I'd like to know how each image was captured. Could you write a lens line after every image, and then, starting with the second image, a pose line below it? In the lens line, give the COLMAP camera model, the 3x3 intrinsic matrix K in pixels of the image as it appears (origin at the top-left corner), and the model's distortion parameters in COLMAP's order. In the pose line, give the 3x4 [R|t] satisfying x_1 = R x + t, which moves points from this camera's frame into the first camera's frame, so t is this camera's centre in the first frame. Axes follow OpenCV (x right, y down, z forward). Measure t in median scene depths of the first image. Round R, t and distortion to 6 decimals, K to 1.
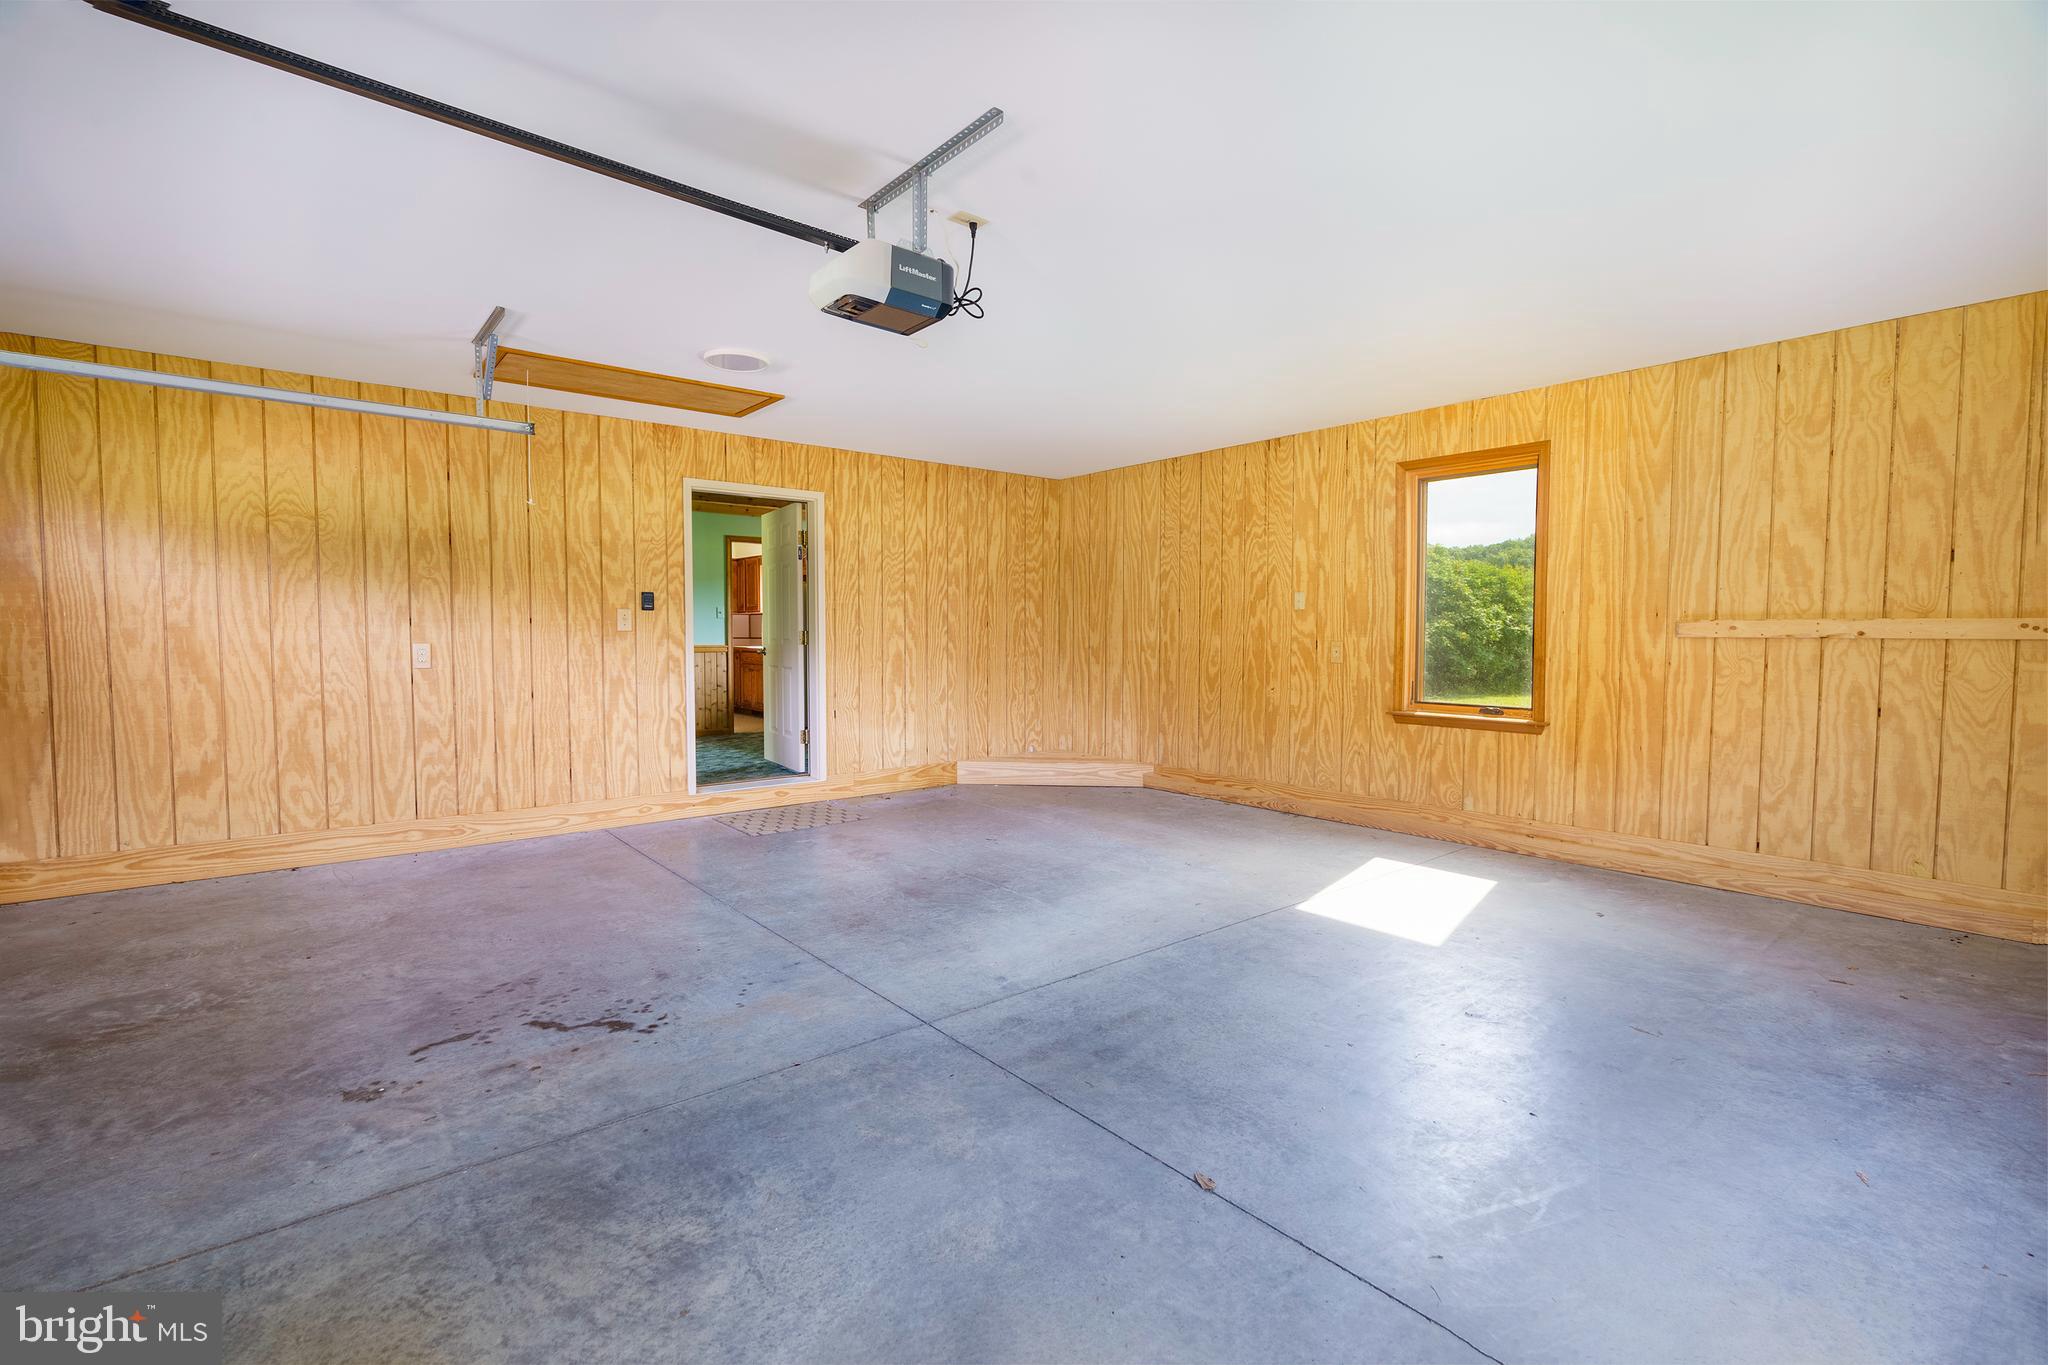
lens RADIAL K [[930.7, 0, 1024.0], [0, 930.7, 682.5], [0, 0, 1]] dist [-0.006448, -0.000218]
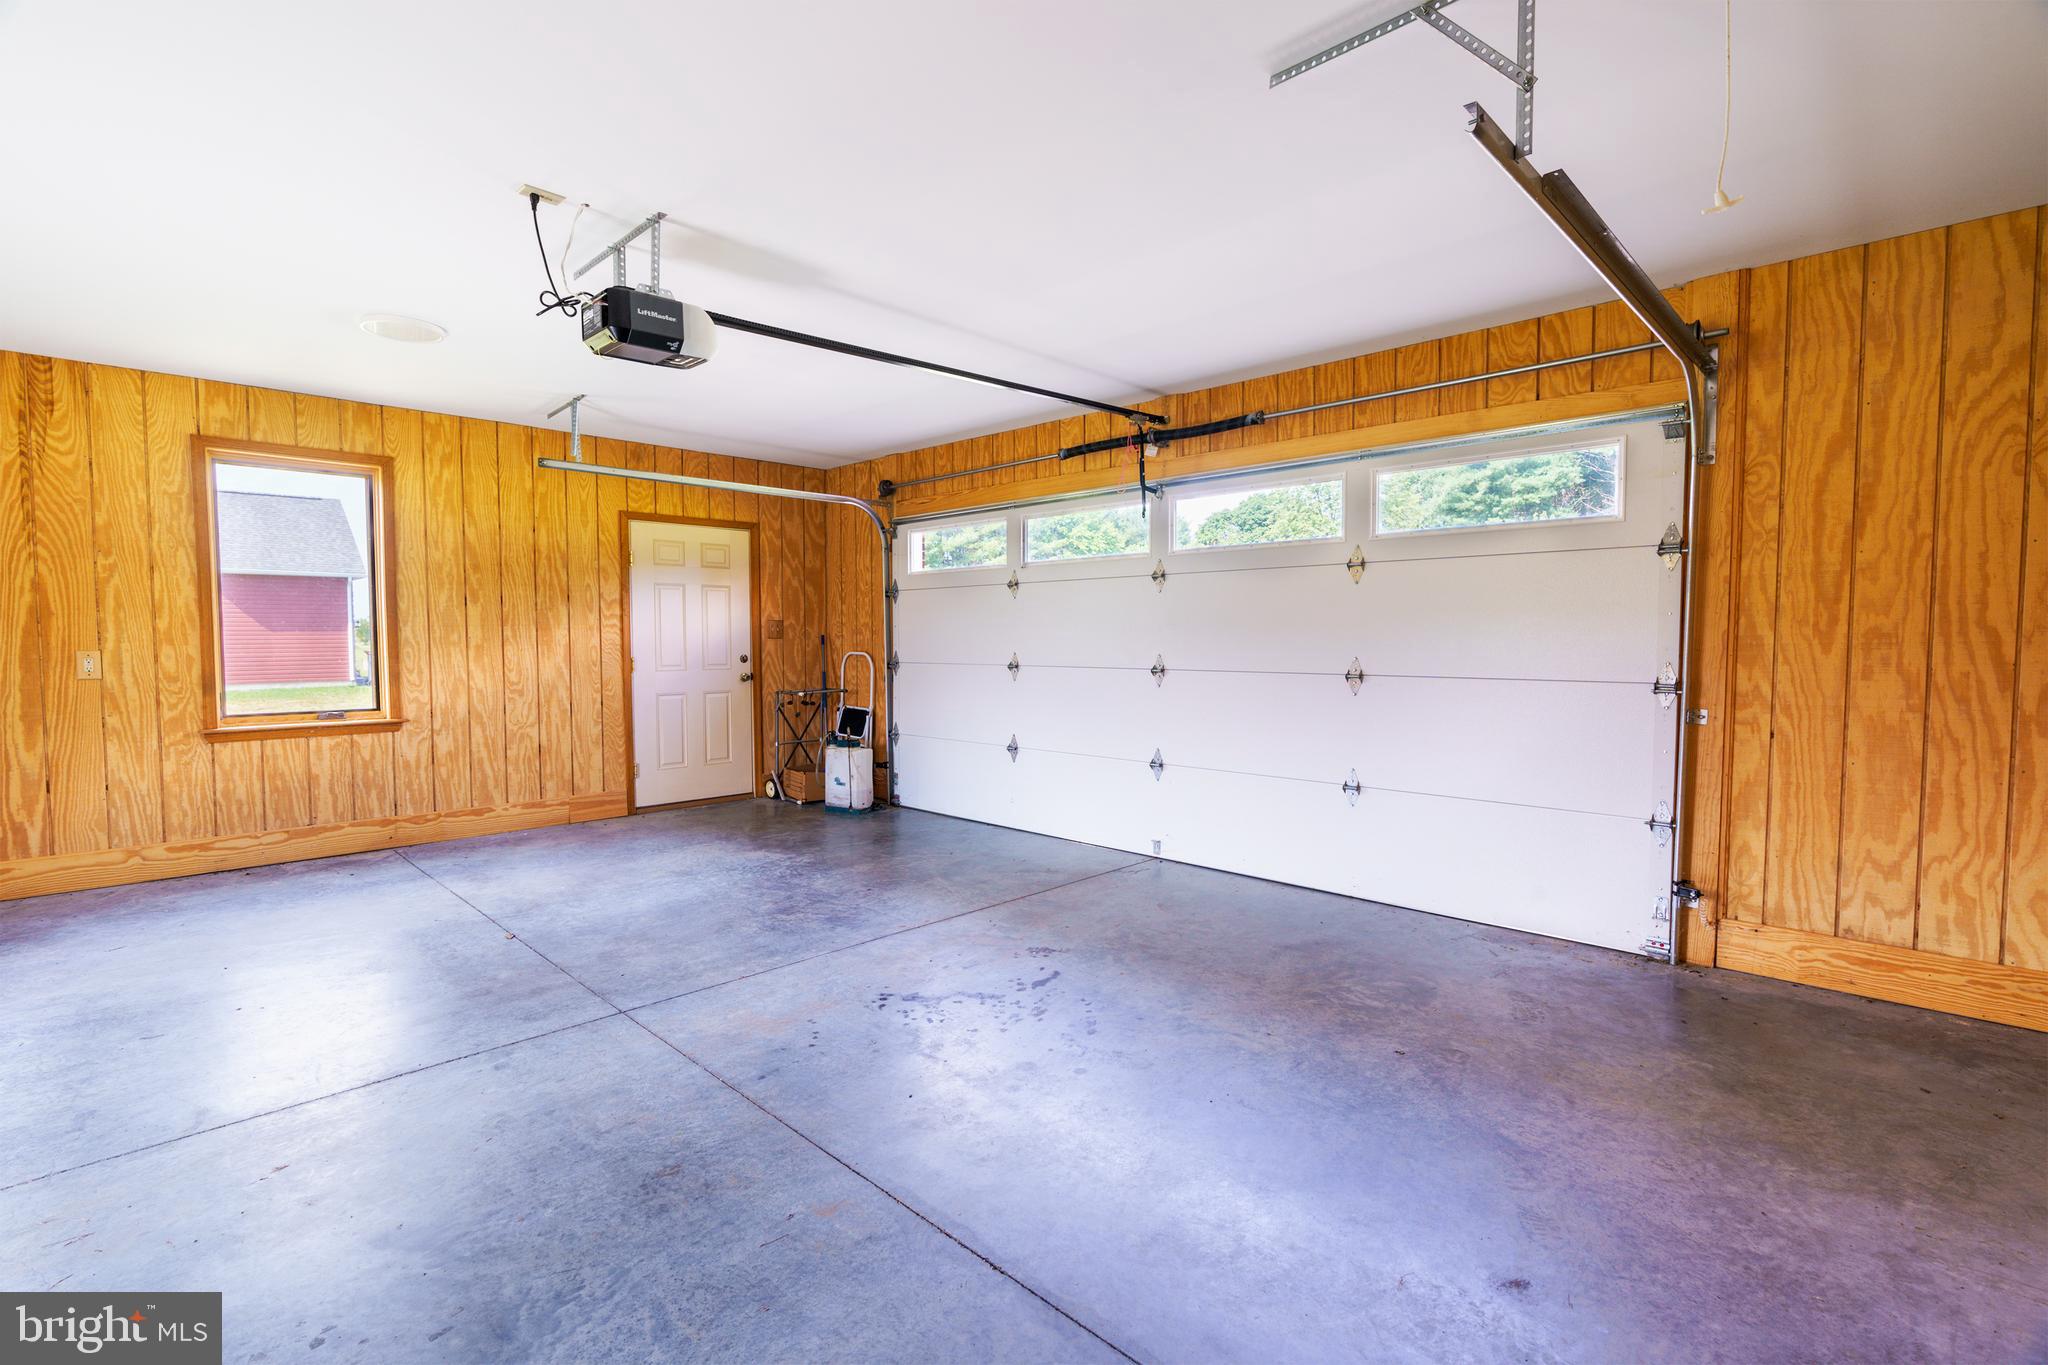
lens RADIAL K [[930.7, 0, 1024.0], [0, 930.7, 682.5], [0, 0, 1]] dist [-0.006448, -0.000218]
pose [[-0.993852, 0.004475, -0.110623, -0.444160], [-0.006716, 0.994906, 0.100585, -0.113245], [0.110510, 0.100710, -0.988759, 2.066084]]
